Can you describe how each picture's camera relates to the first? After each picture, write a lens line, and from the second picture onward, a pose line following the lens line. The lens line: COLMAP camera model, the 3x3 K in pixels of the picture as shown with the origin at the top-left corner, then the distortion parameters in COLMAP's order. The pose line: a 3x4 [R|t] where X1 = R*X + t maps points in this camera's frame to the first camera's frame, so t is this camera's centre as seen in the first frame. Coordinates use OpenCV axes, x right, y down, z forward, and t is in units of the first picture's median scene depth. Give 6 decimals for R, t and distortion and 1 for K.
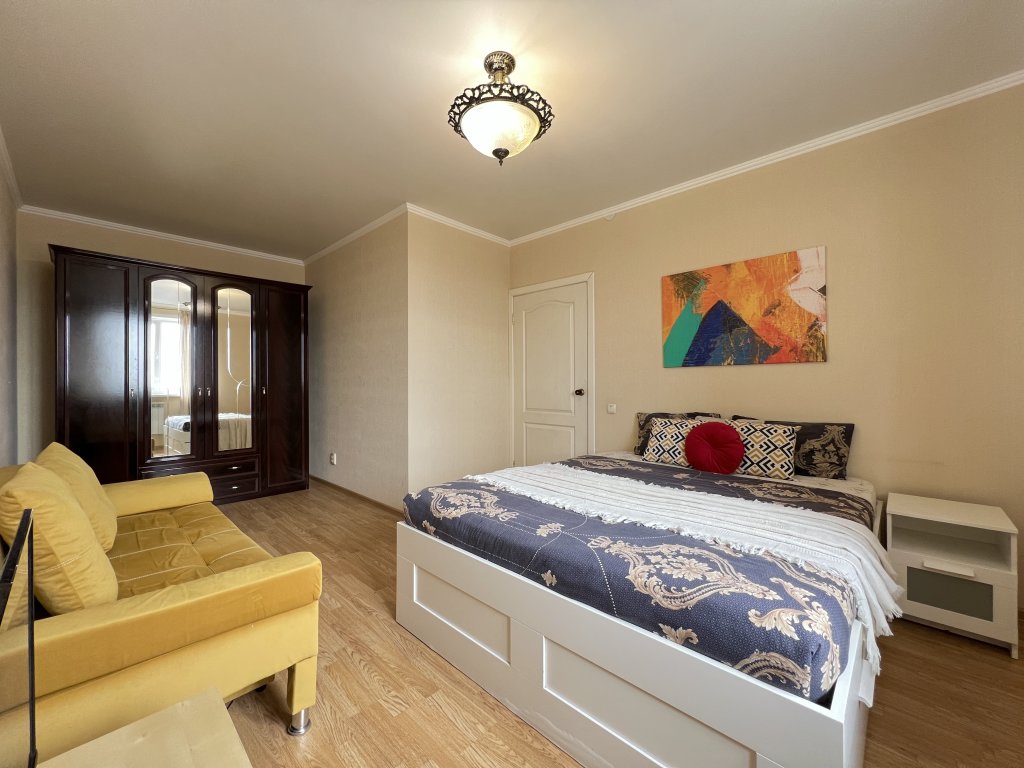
lens RADIAL K [[410.9, 0, 508.5], [0, 410.9, 378.6], [0, 0, 1]] dist [0.000482, -0.000052]
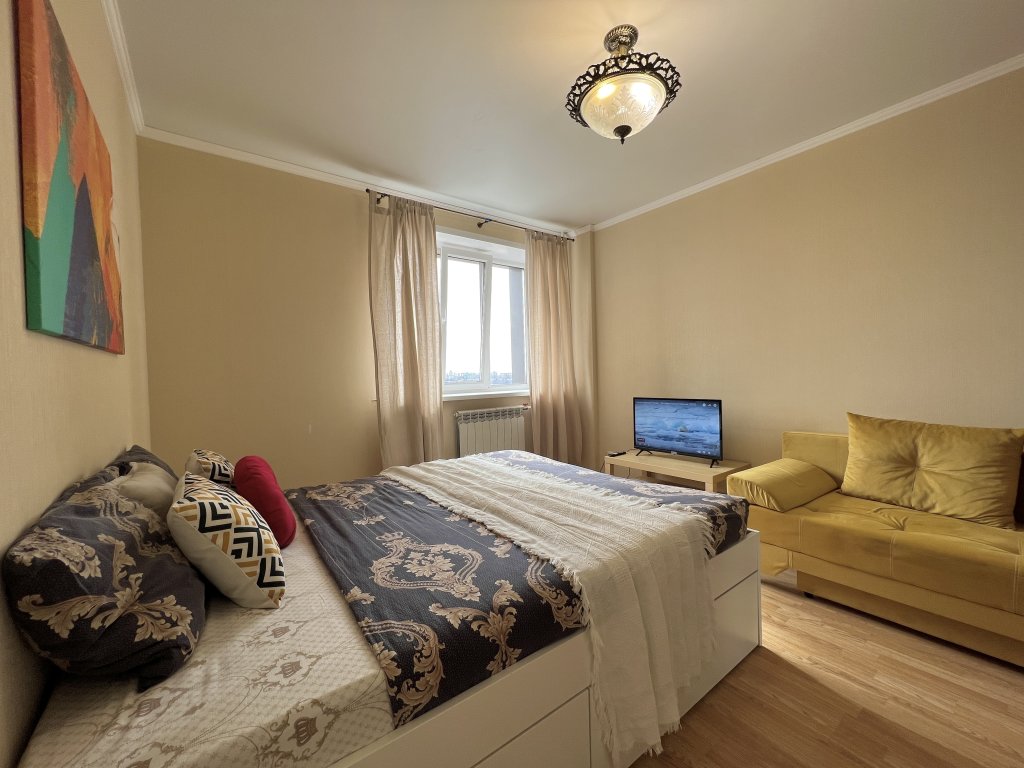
lens RADIAL K [[410.9, 0, 511.0], [0, 410.9, 381.8], [0, 0, 1]] dist [0.000482, -0.000052]
pose [[-0.986732, 0.025244, 0.160382, 0.068775], [0.026768, 0.999615, 0.007345, 0.011202], [-0.160135, 0.011541, -0.987028, 1.386648]]
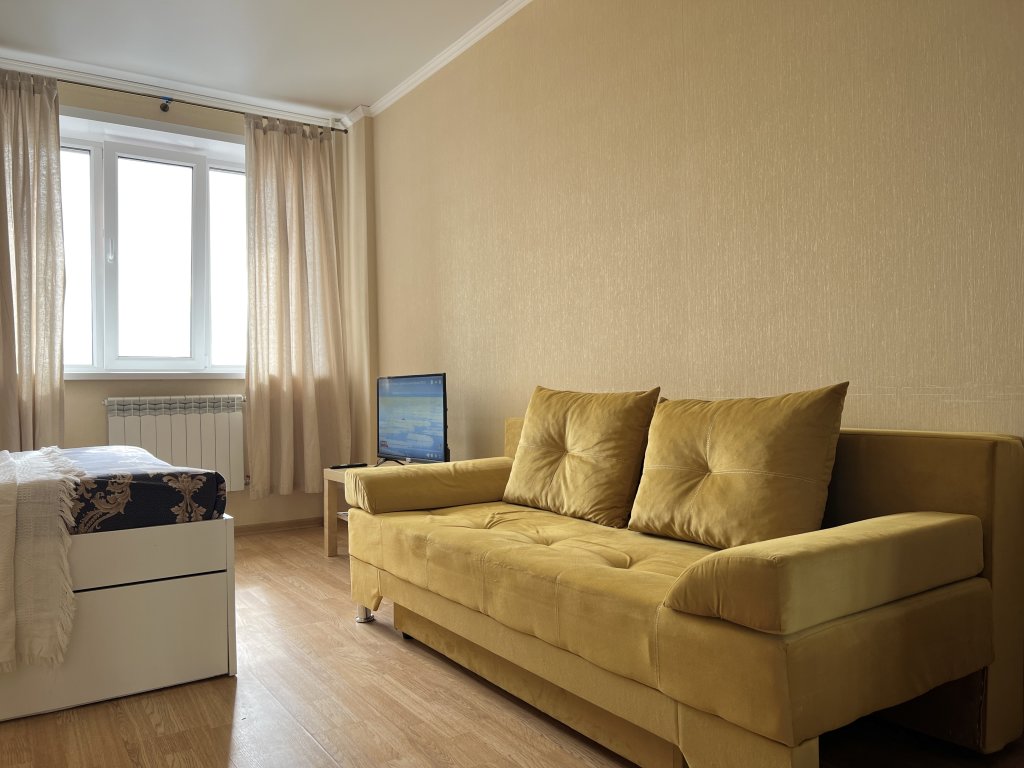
lens RADIAL K [[776.4, 0, 515.3], [0, 776.4, 381.8], [0, 0, 1]] dist [0.038101, -0.027934]
pose [[-0.976520, 0.022876, 0.214209, -0.689040], [0.018933, 0.999612, -0.020440, 0.124352], [-0.214594, -0.015905, -0.976574, 1.497786]]
